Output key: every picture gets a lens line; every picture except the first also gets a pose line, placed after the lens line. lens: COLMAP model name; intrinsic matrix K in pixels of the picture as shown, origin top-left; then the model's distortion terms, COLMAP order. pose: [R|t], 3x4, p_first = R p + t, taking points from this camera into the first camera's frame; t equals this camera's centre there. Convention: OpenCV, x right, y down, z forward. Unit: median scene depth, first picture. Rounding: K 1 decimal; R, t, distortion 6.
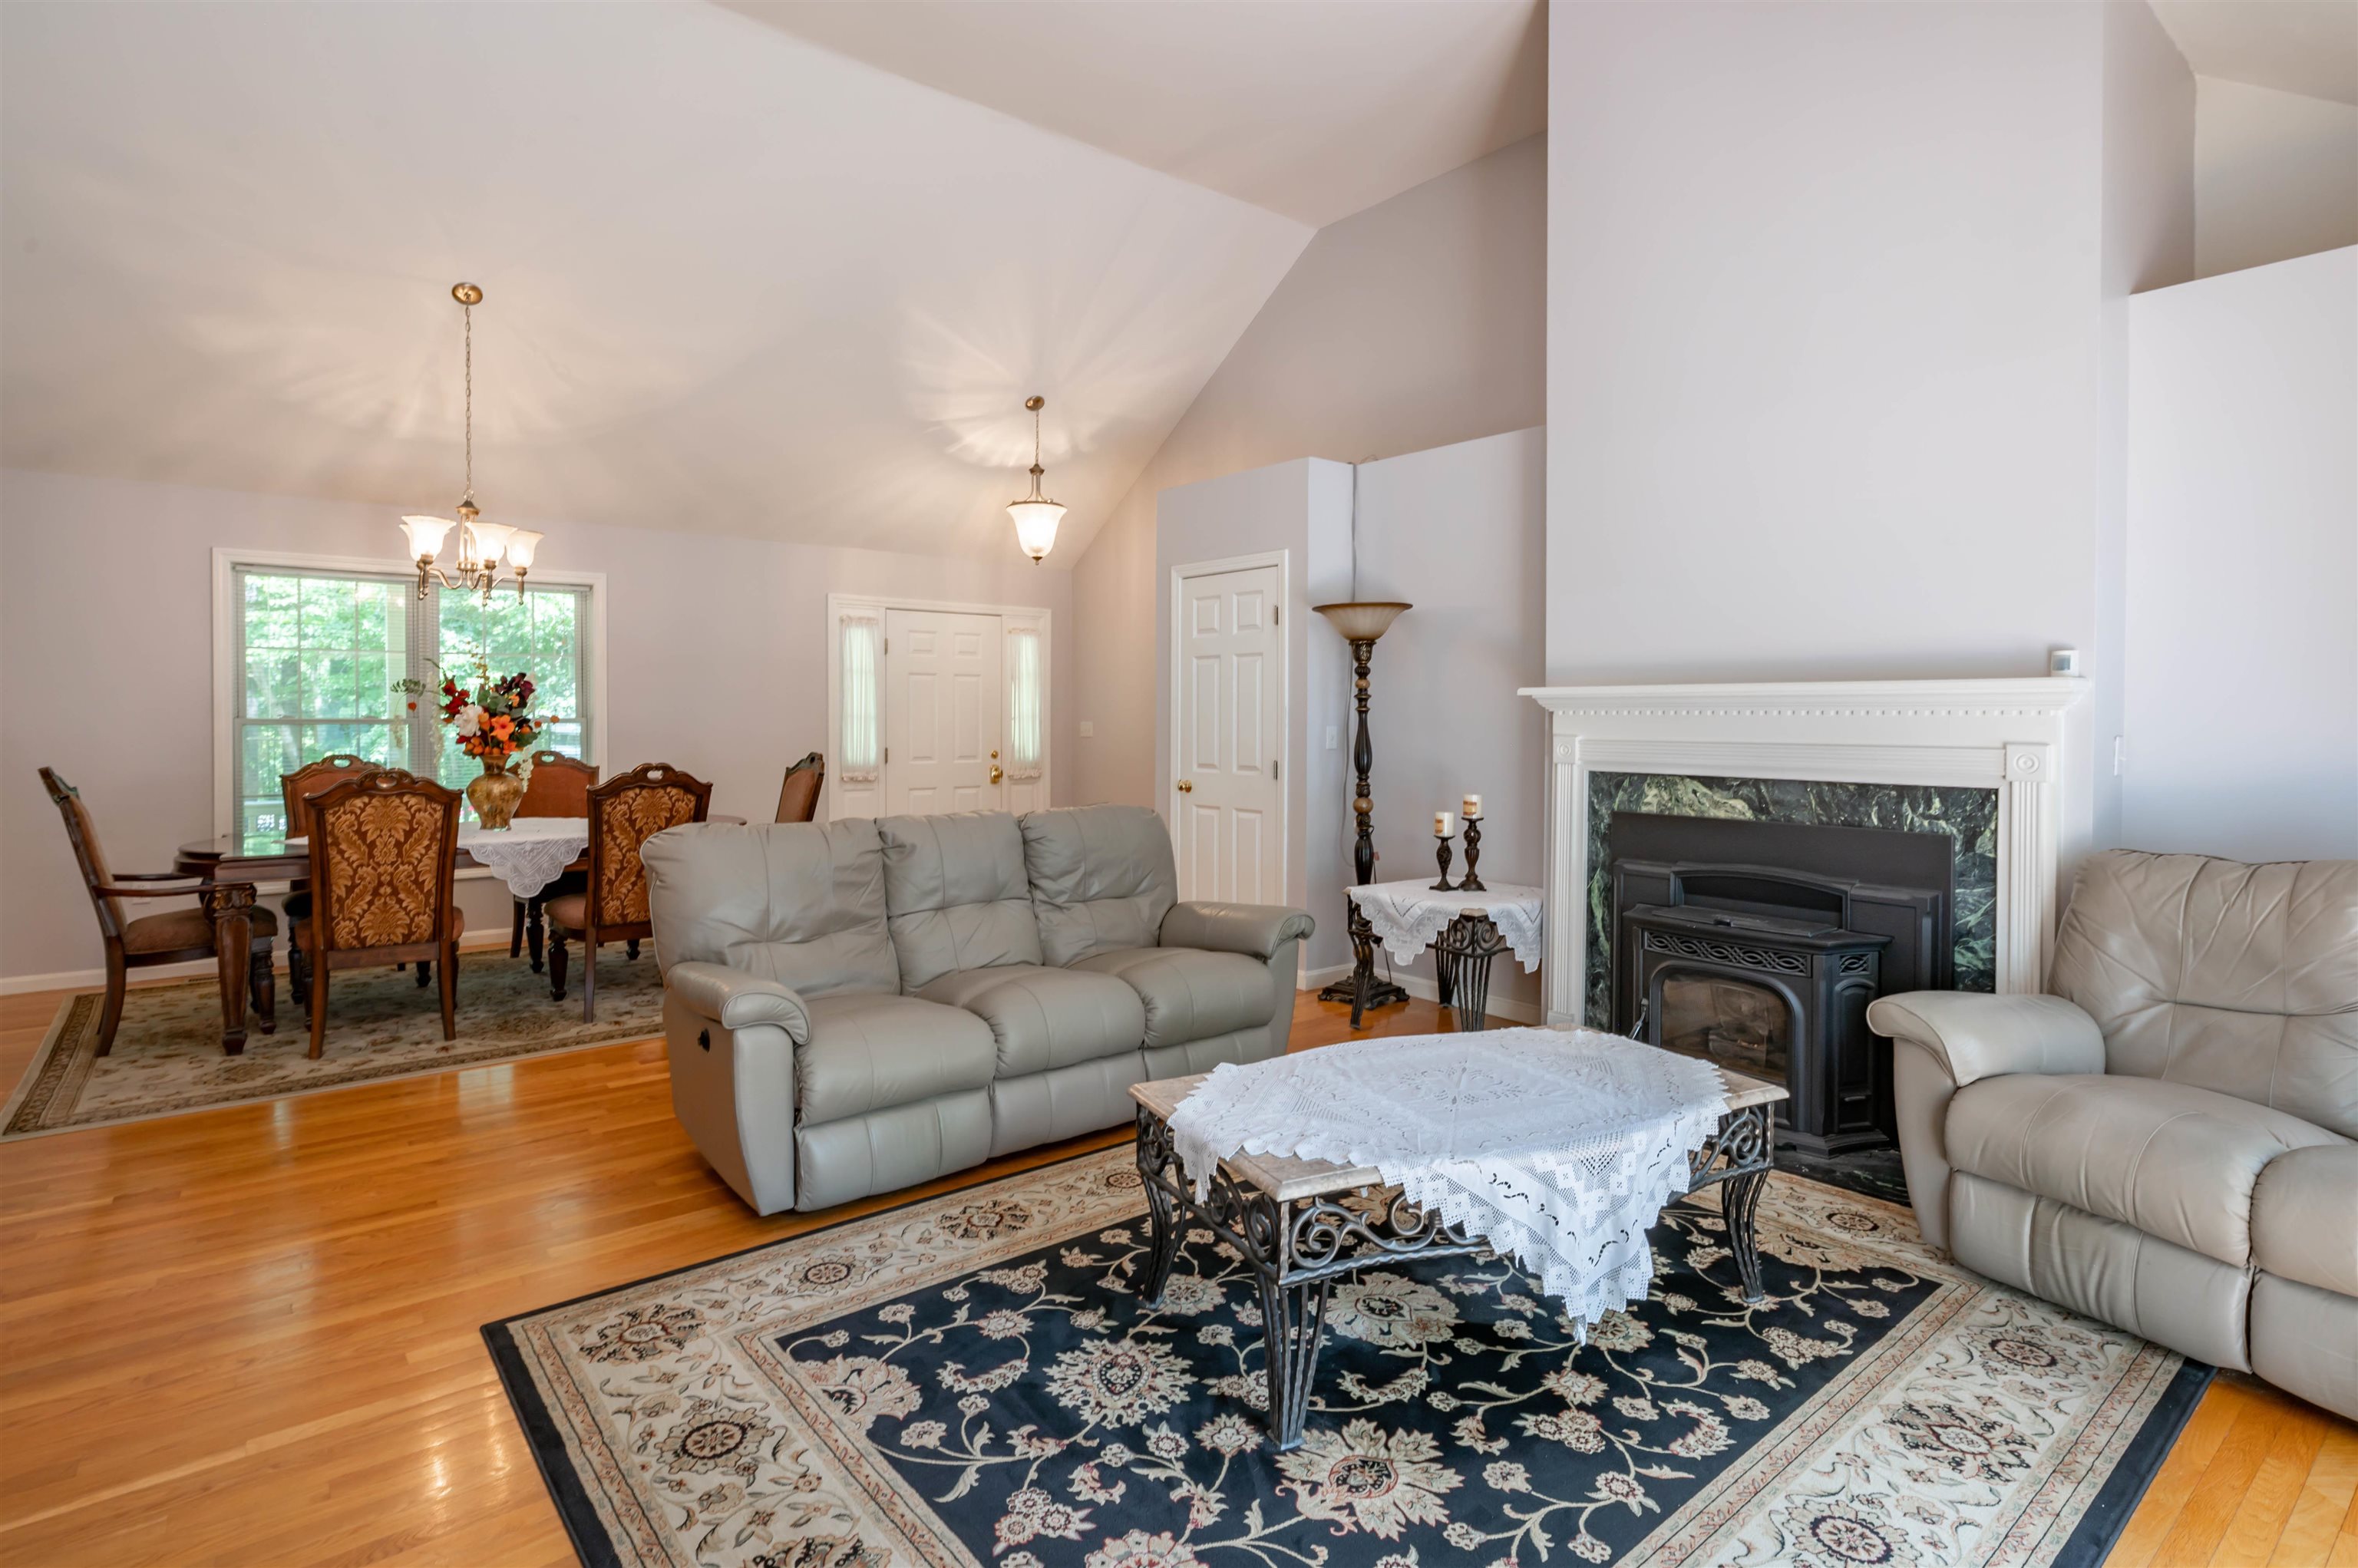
lens RADIAL K [[1172.0, 0, 1212.5], [0, 1172.0, 732.6], [0, 0, 1]] dist [-0.002290, 0.002884]
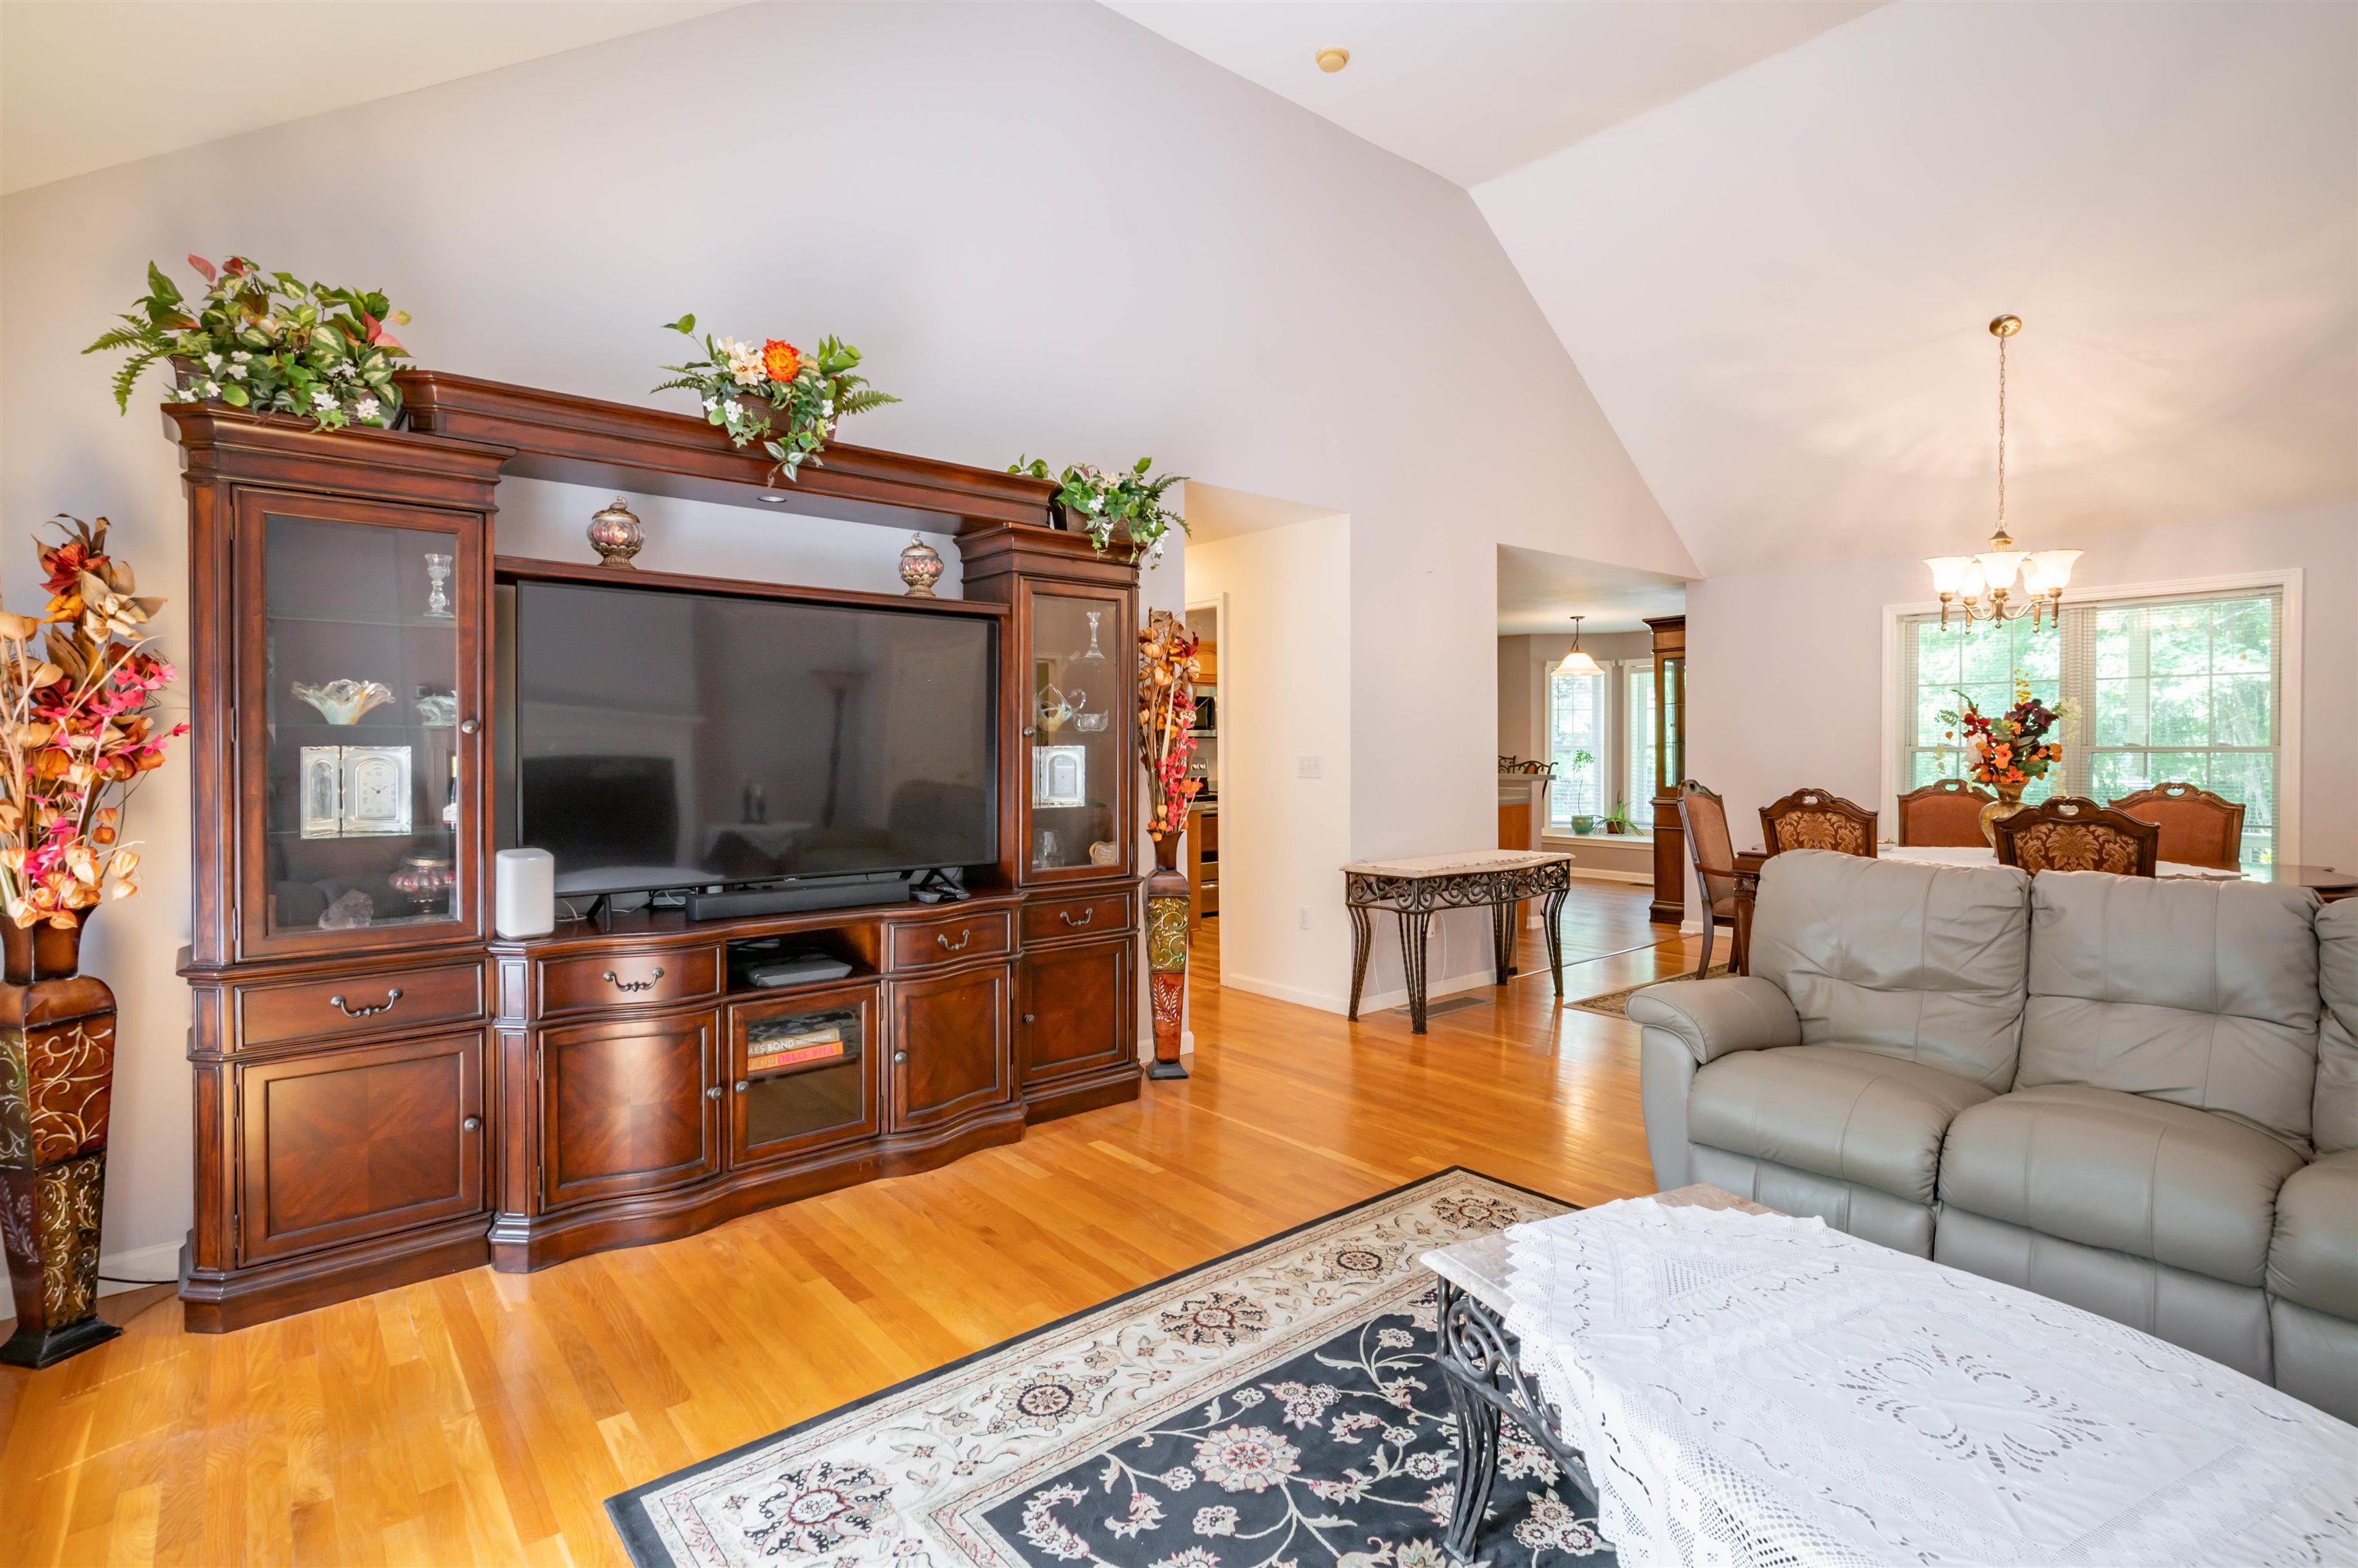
lens RADIAL K [[1139.4, 0, 1180.5], [0, 1139.4, 754.5], [0, 0, 1]] dist [0.000598, 0.000353]
pose [[0.003341, 0.007023, -0.999970, 0.942277], [-0.011934, 0.999904, 0.006982, -0.009283], [0.999923, 0.011910, 0.003424, 0.781327]]
